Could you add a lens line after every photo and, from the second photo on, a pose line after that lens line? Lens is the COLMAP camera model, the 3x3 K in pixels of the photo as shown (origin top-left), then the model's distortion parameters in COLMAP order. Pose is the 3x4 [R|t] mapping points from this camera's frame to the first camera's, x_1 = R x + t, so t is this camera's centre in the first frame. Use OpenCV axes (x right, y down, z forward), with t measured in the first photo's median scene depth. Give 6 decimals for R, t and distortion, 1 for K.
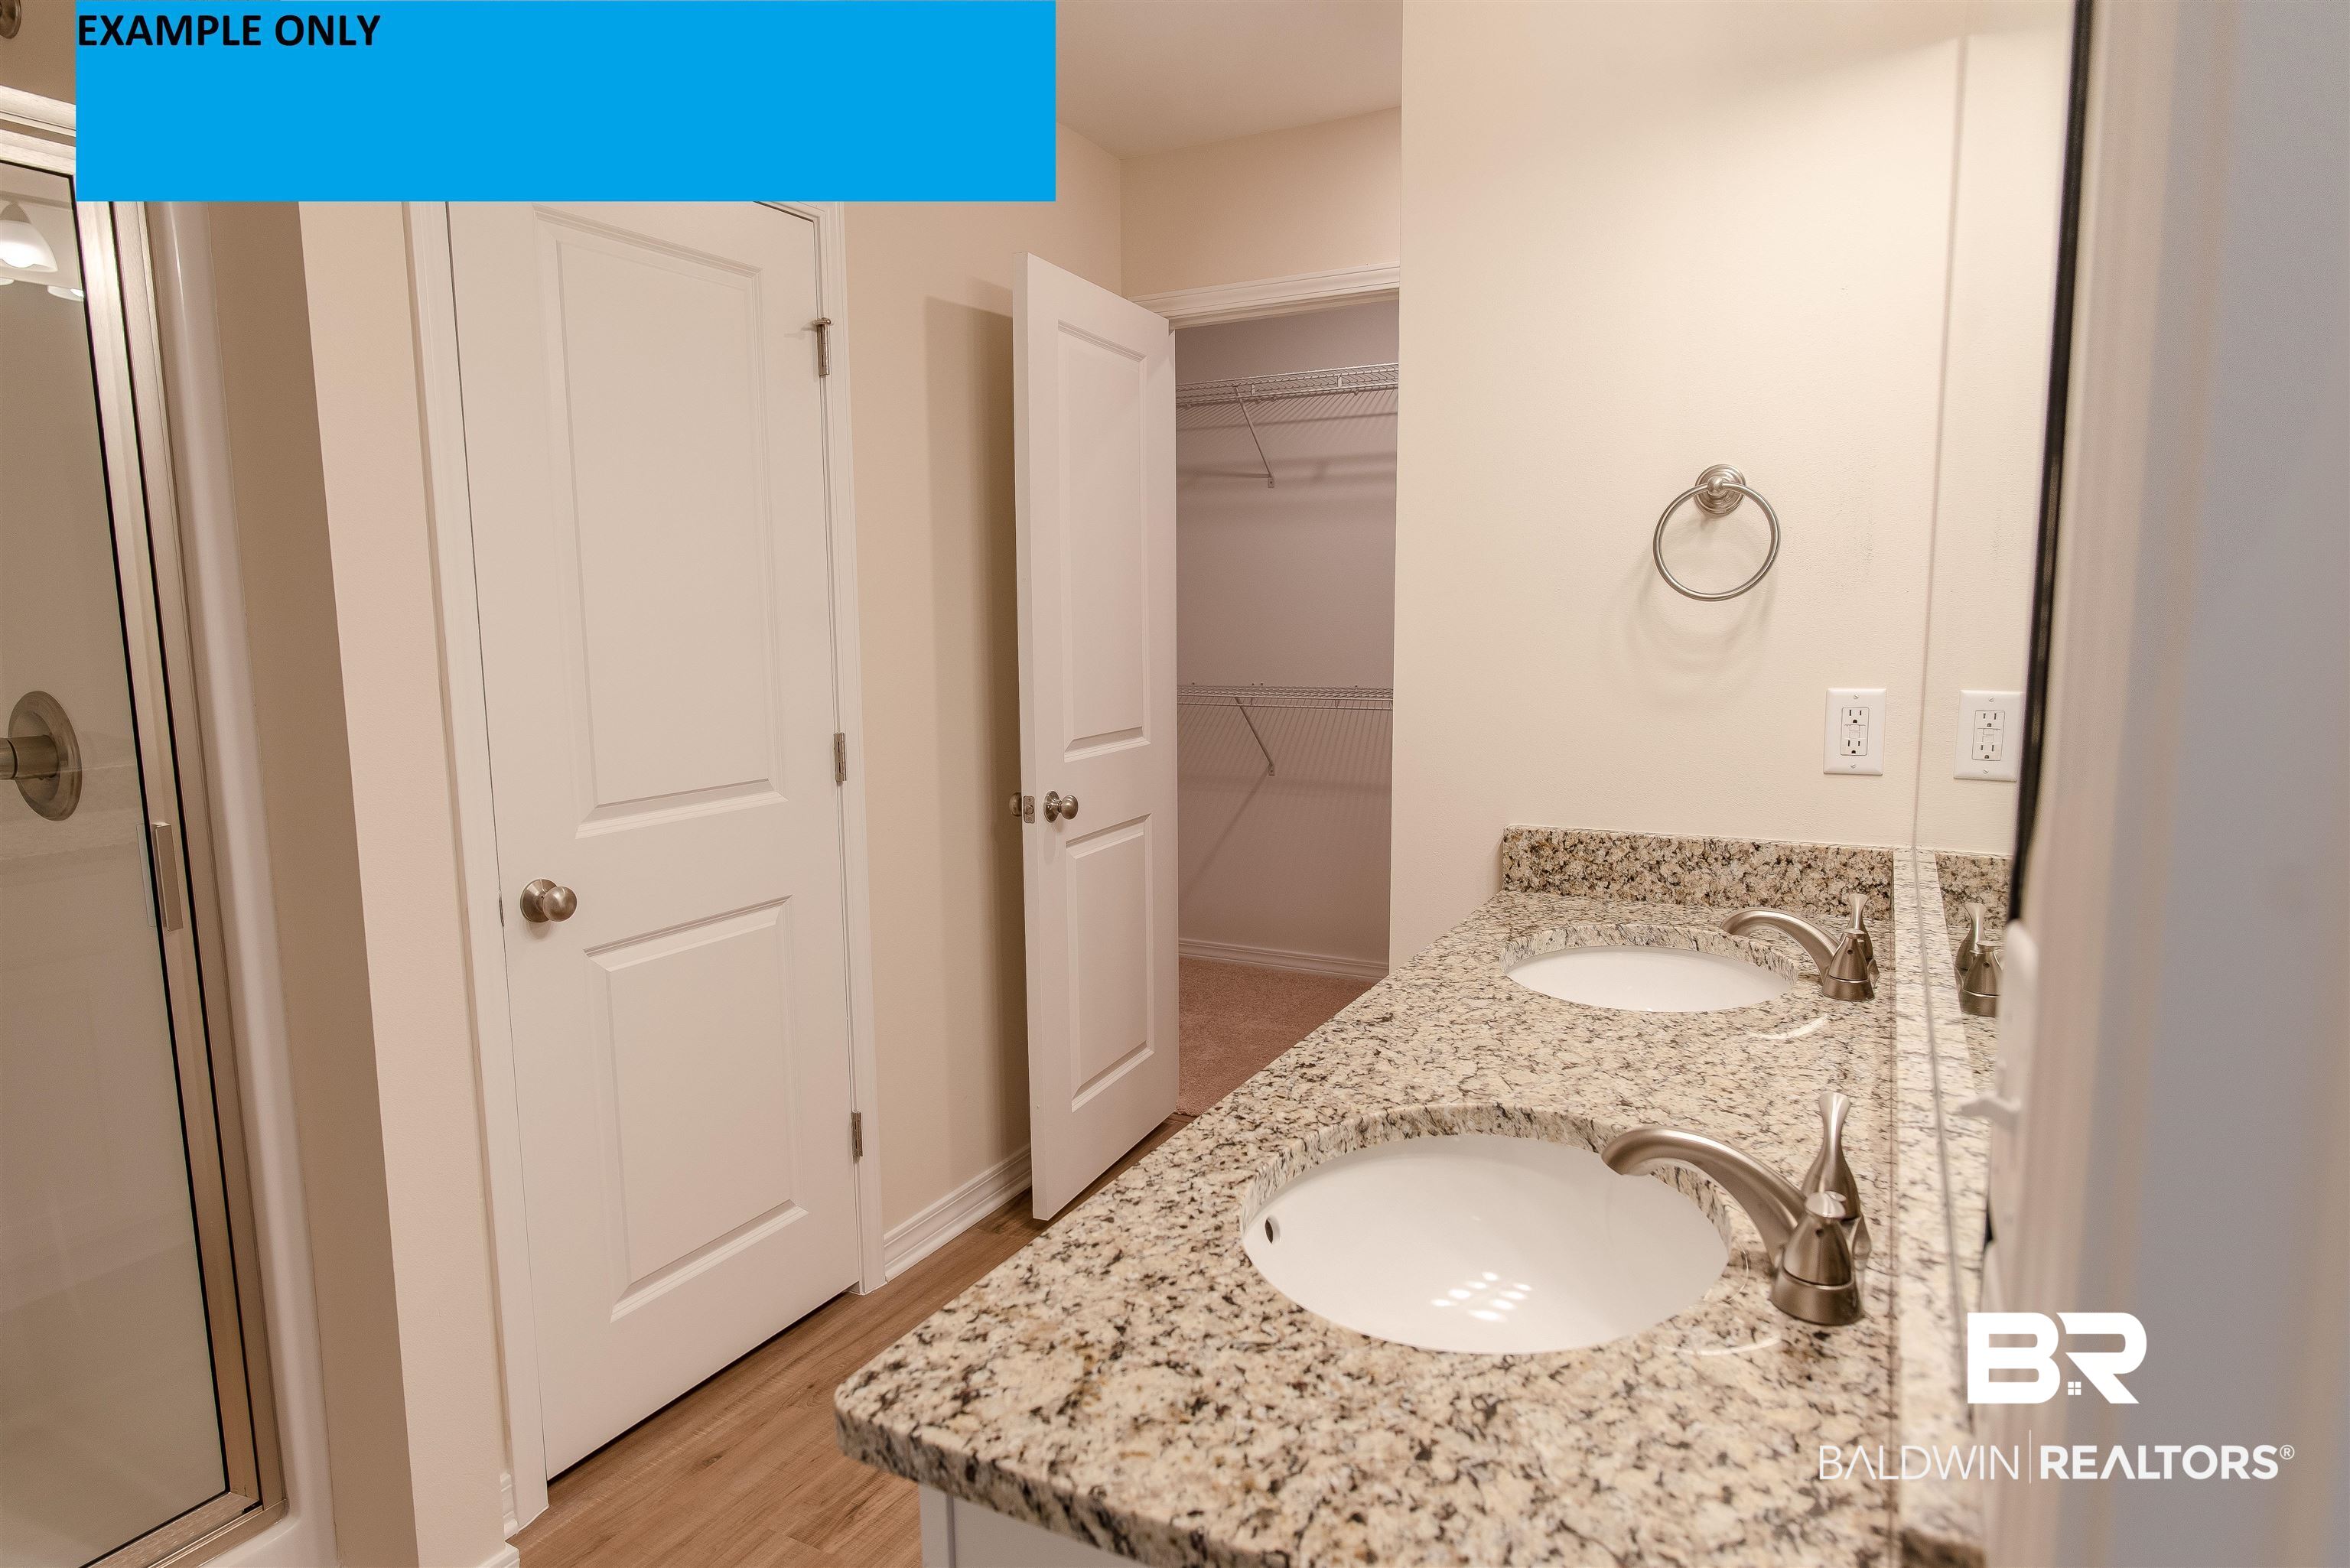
lens RADIAL K [[1344.1, 0, 1175.0], [0, 1344.1, 784.0], [0, 0, 1]] dist [-0.006186, -0.000184]
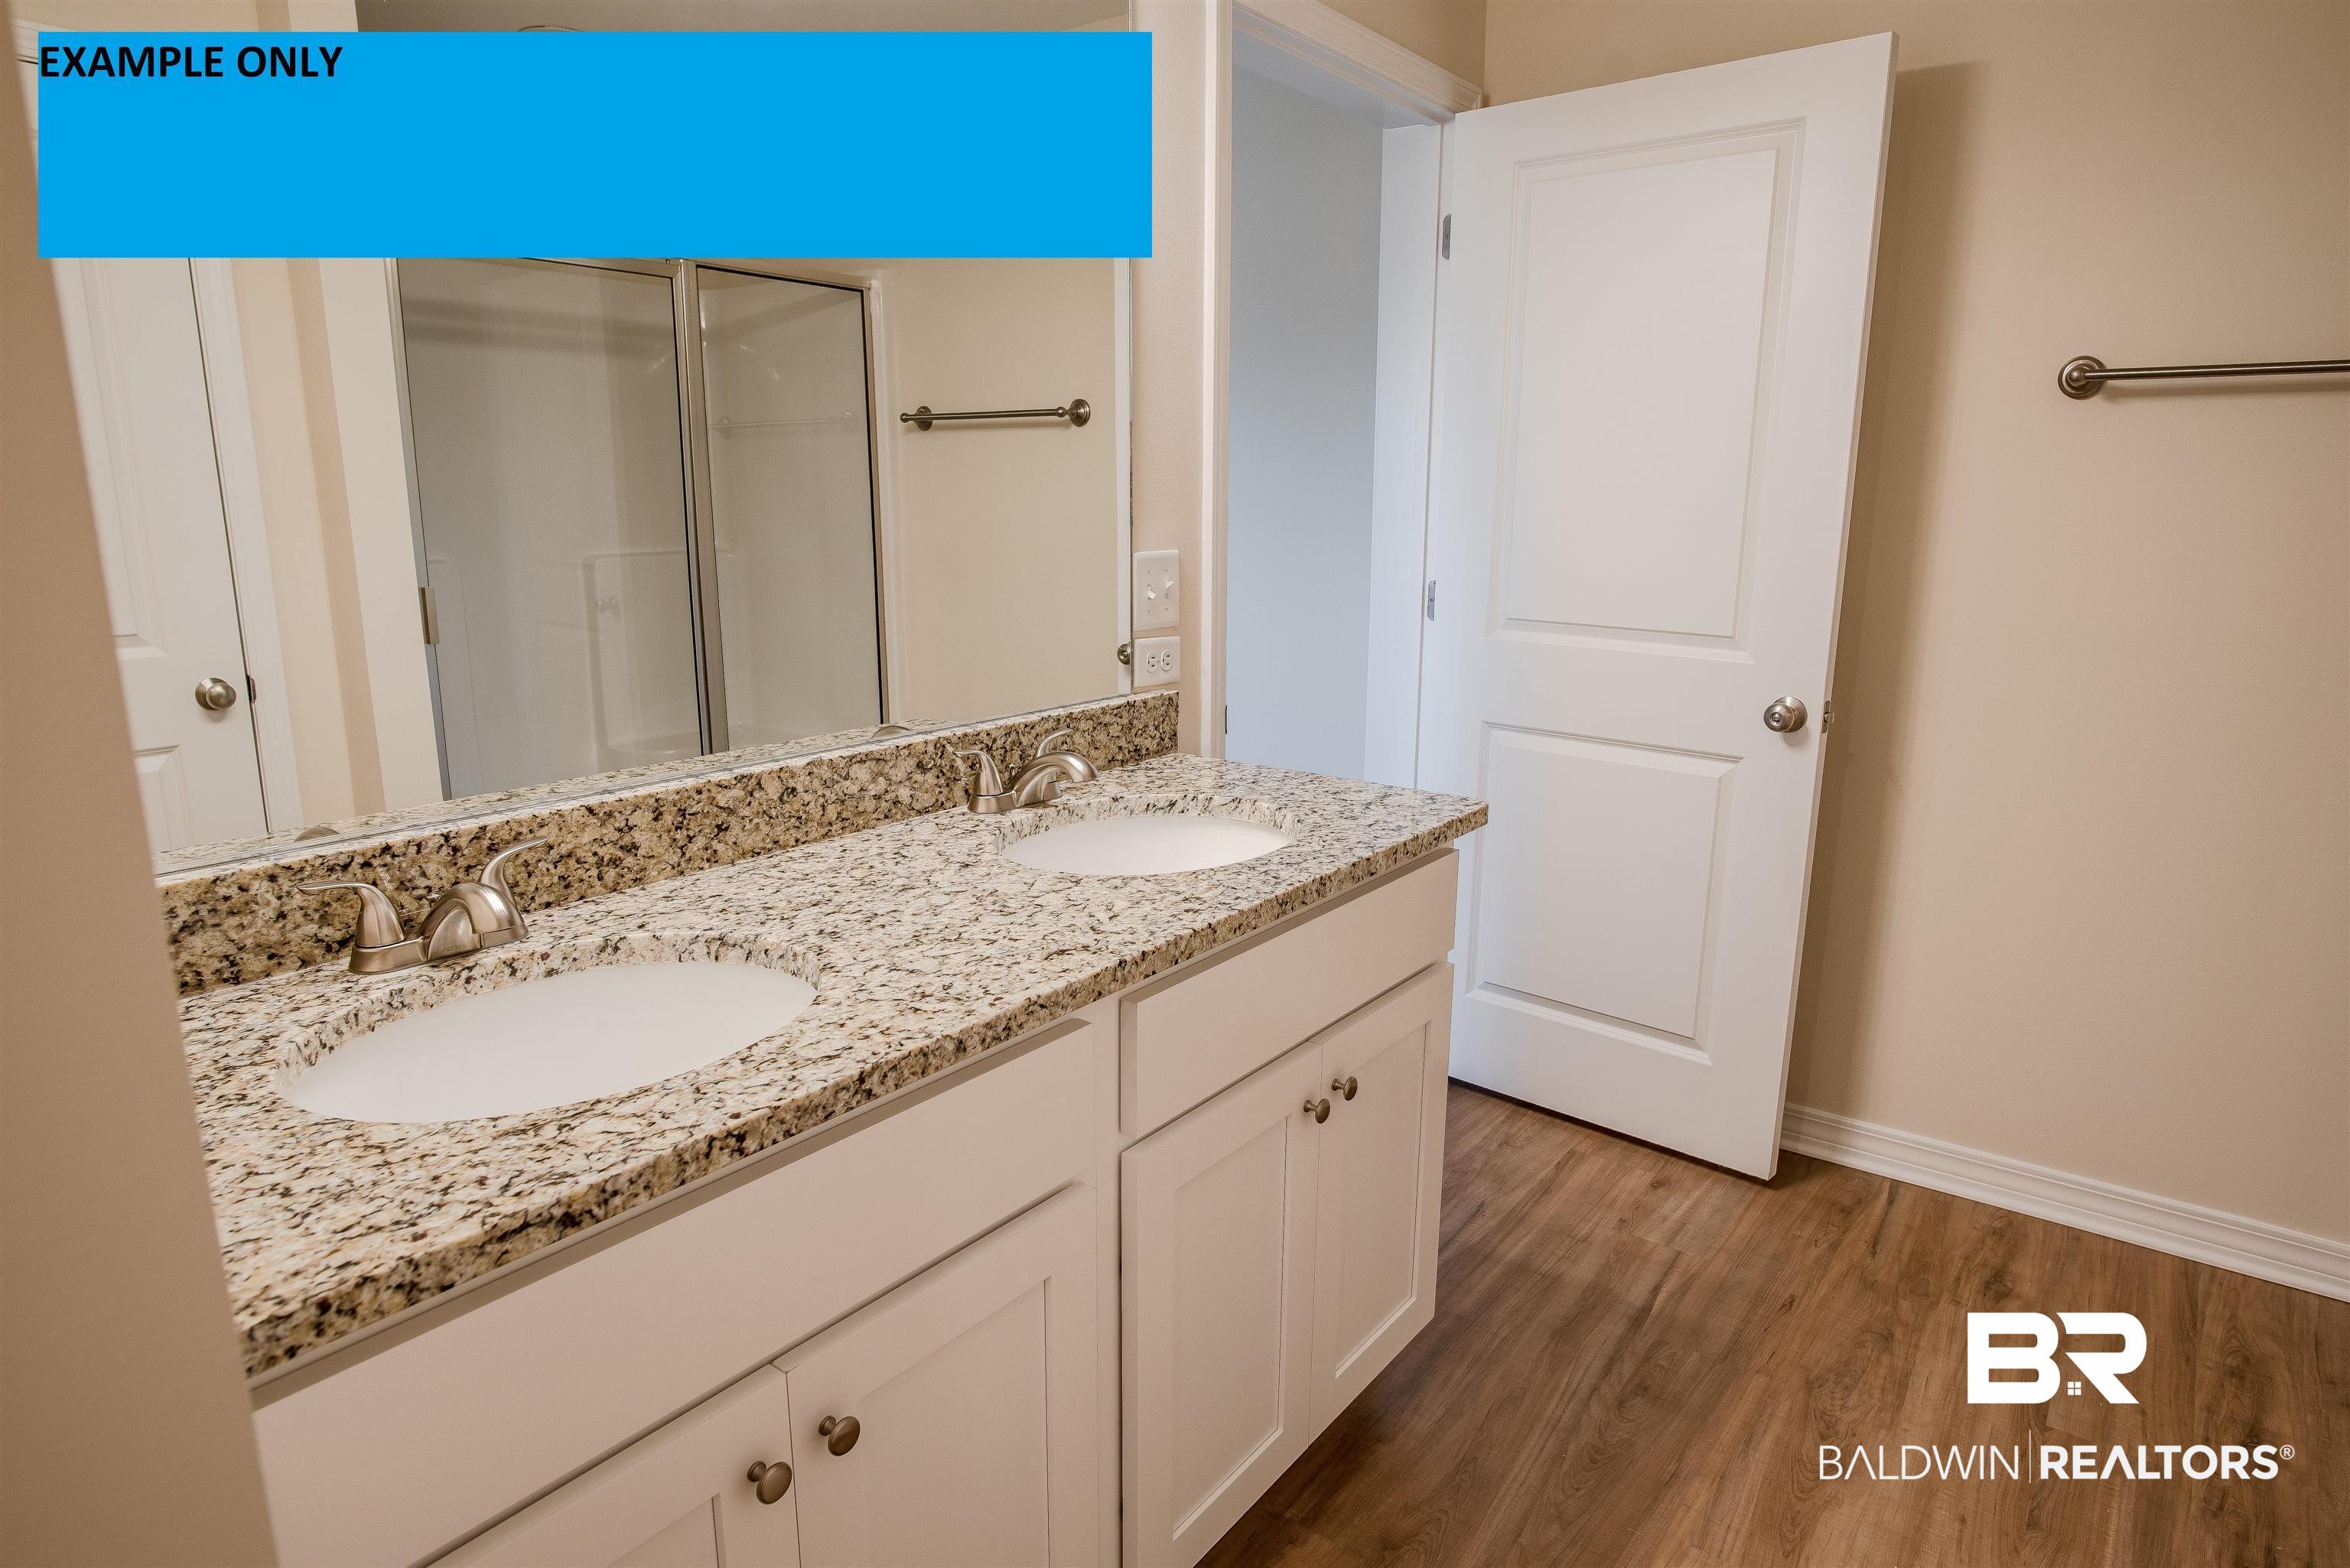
lens RADIAL K [[1366.2, 0, 1175.0], [0, 1366.2, 784.0], [0, 0, 1]] dist [-0.029466, 0.002595]
pose [[-0.986773, -0.027909, 0.159688, -0.059051], [0.027831, 0.941277, 0.336487, -0.260685], [-0.159702, 0.336481, -0.928050, 2.156901]]
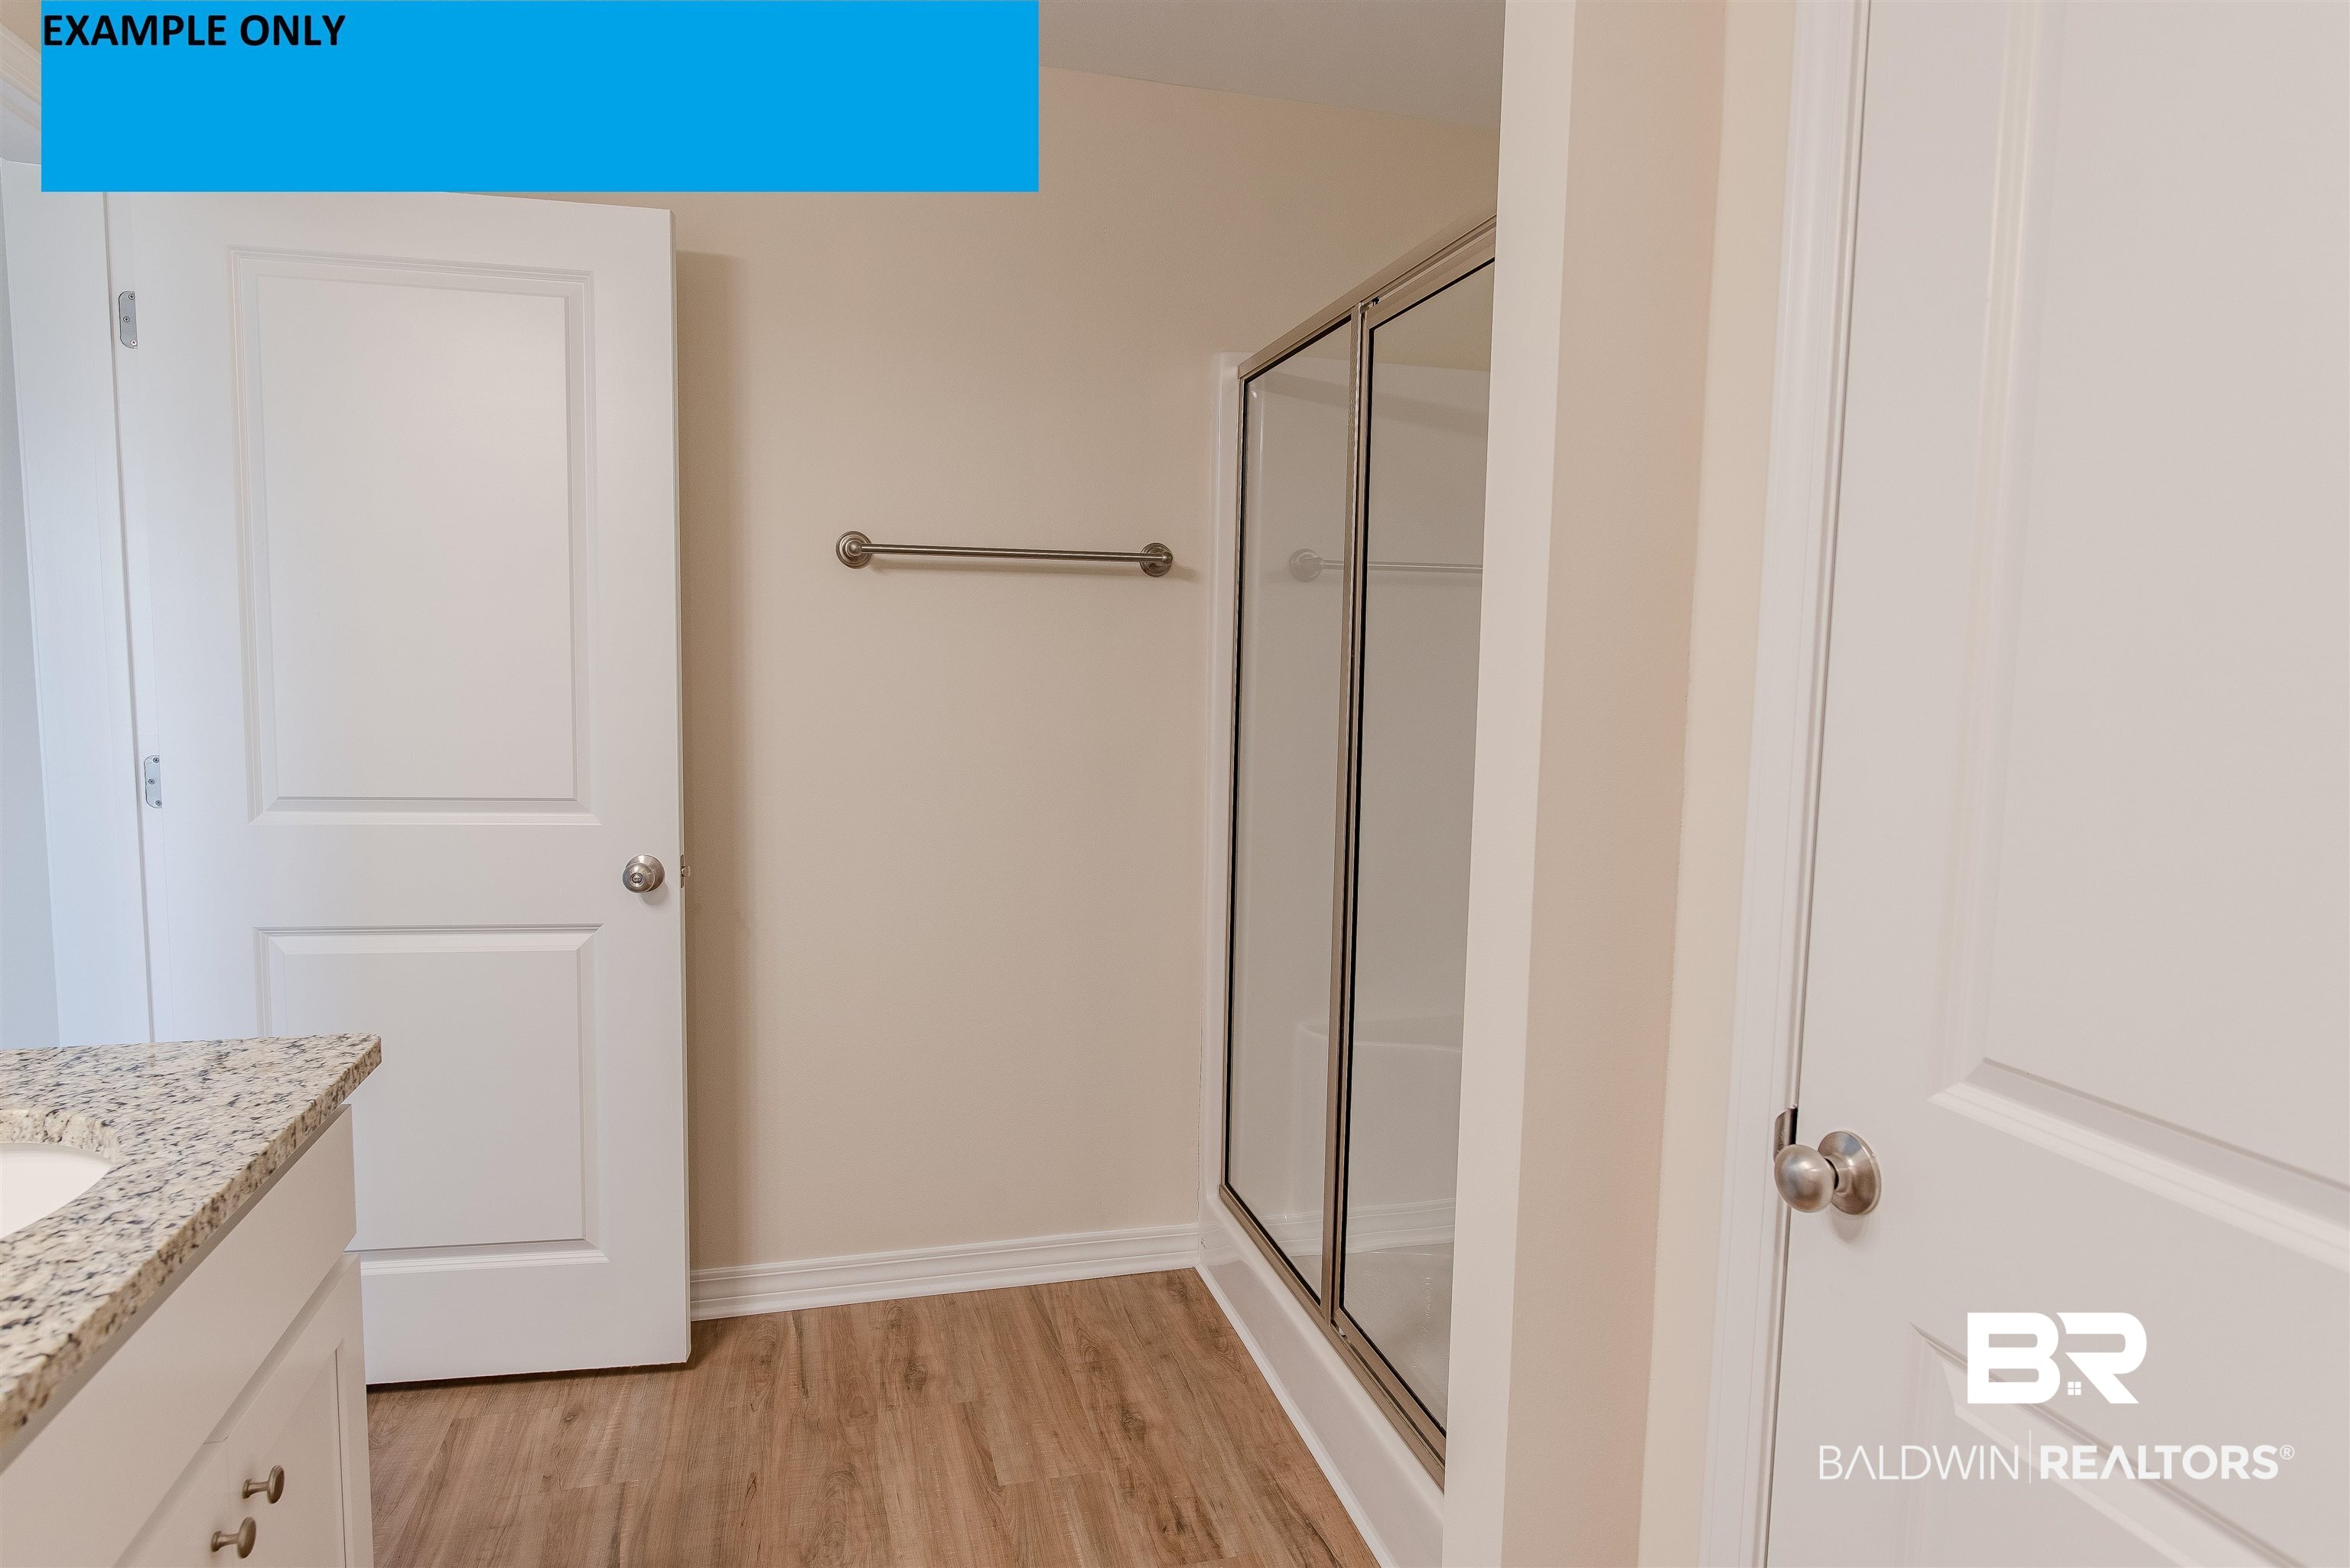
lens RADIAL K [[1344.1, 0, 1175.0], [0, 1344.1, 784.0], [0, 0, 1]] dist [-0.006186, -0.000184]
pose [[-0.724474, 0.064613, -0.686268, 0.132080], [-0.101435, 0.974765, 0.198857, -0.241078], [0.681798, 0.213678, -0.699637, 1.949366]]
